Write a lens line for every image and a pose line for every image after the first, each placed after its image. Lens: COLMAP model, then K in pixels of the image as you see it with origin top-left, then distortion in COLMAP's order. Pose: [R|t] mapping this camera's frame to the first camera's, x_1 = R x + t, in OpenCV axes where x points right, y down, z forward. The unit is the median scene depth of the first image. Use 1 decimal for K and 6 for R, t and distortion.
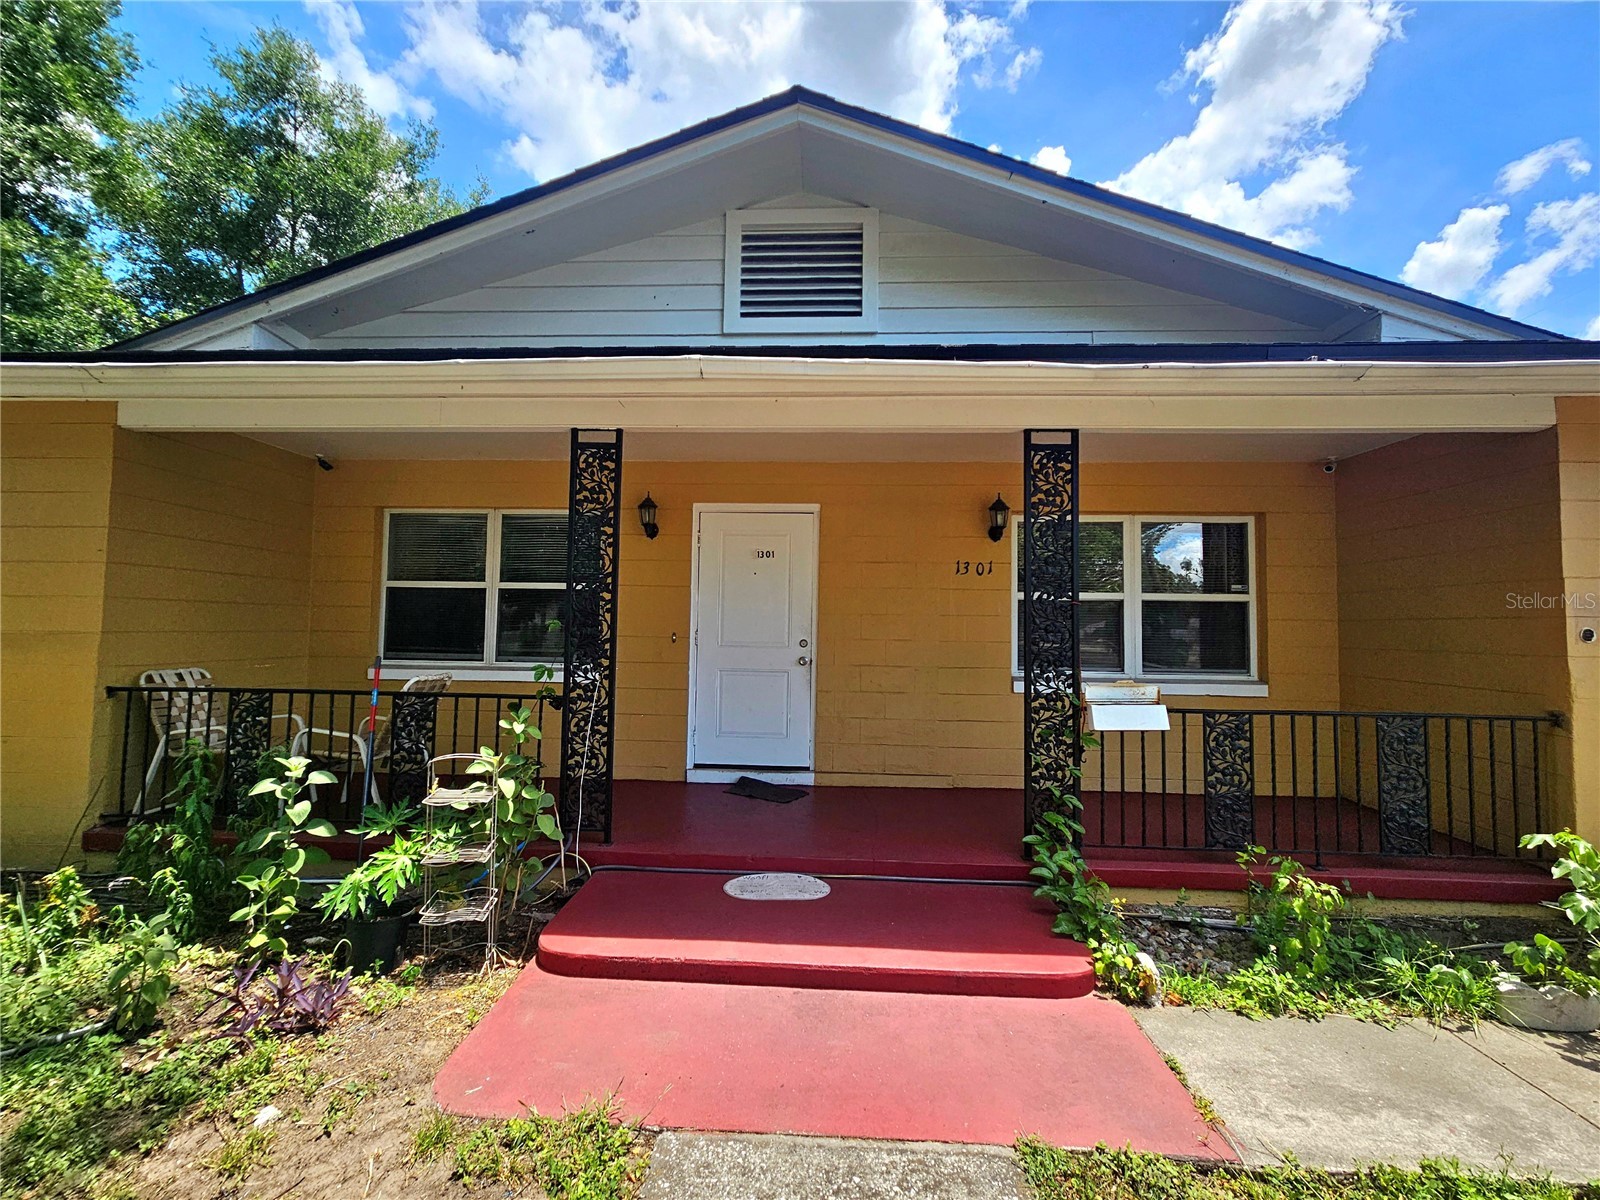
lens RADIAL K [[654.0, 0, 789.9], [0, 654.0, 597.4], [0, 0, 1]] dist [-0.000154, -0.000198]
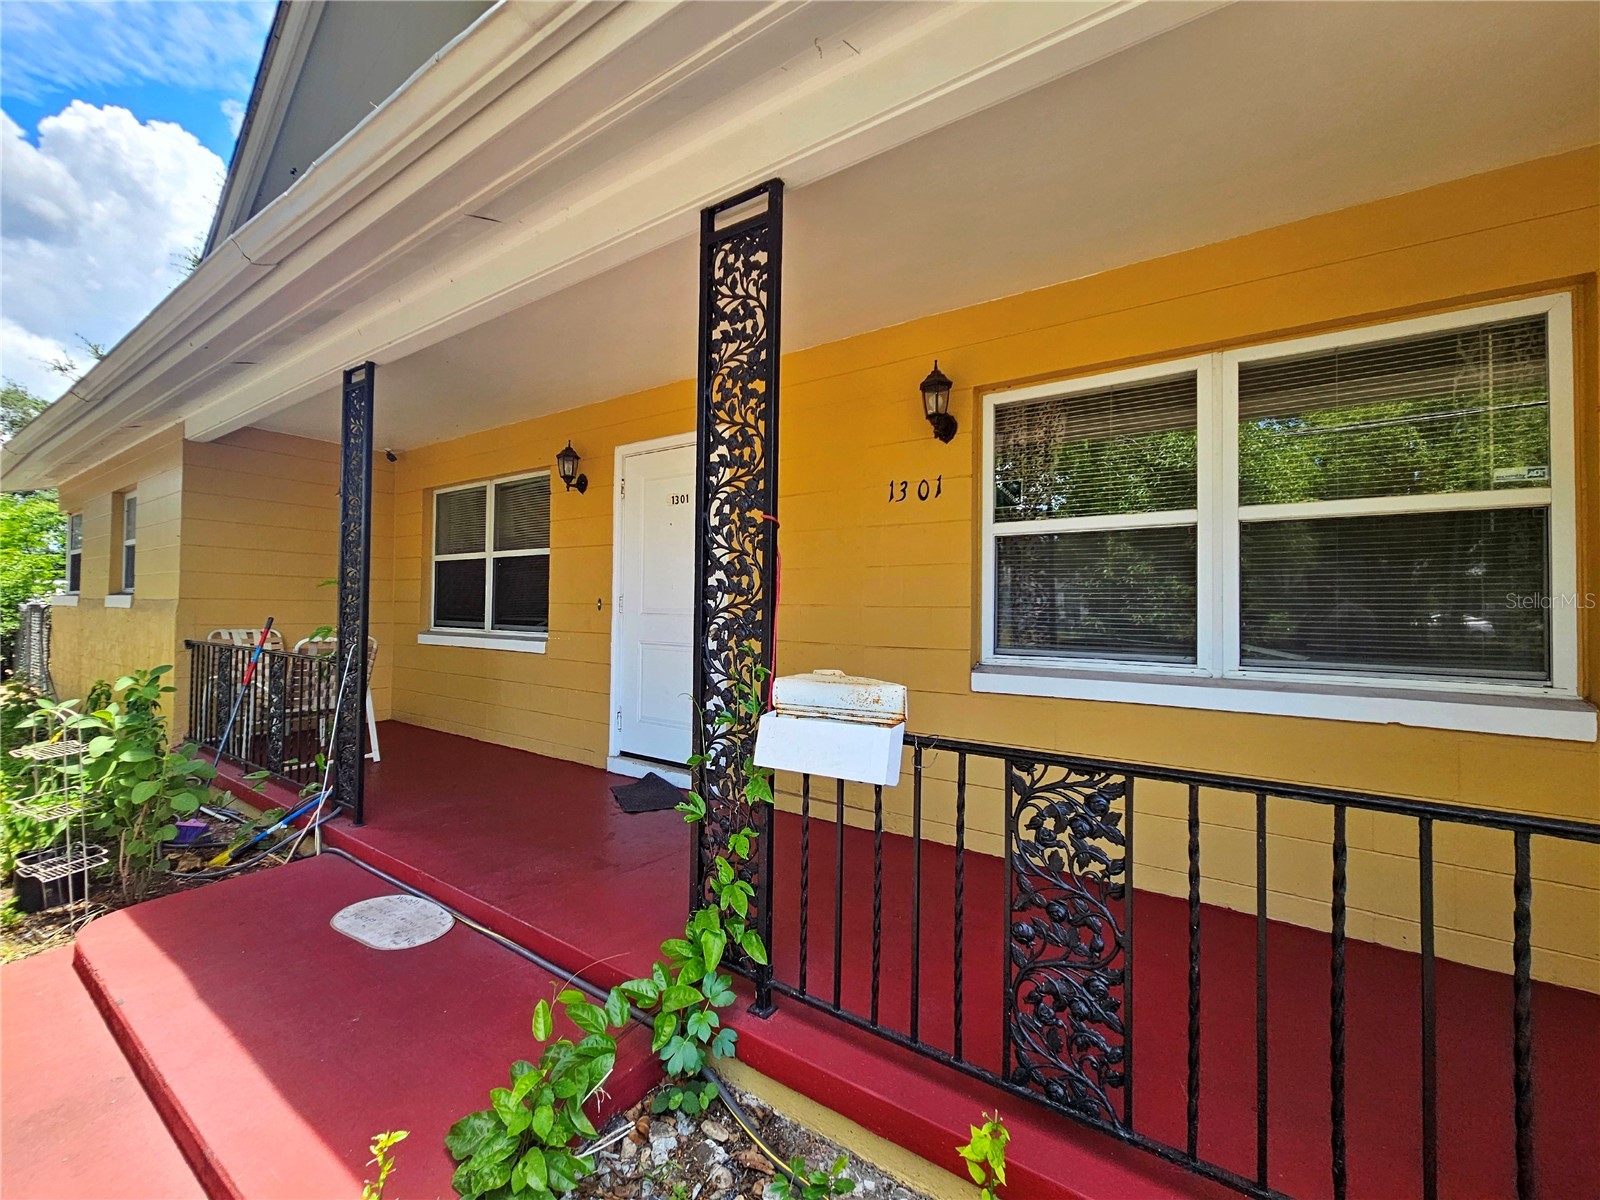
lens RADIAL K [[654.0, 0, 789.9], [0, 654.0, 597.4], [0, 0, 1]] dist [-0.000154, -0.000198]
pose [[0.851376, -0.012148, -0.524415, 0.512302], [0.025376, 0.999515, 0.018043, 0.044667], [0.523942, -0.028669, 0.851272, 0.401145]]
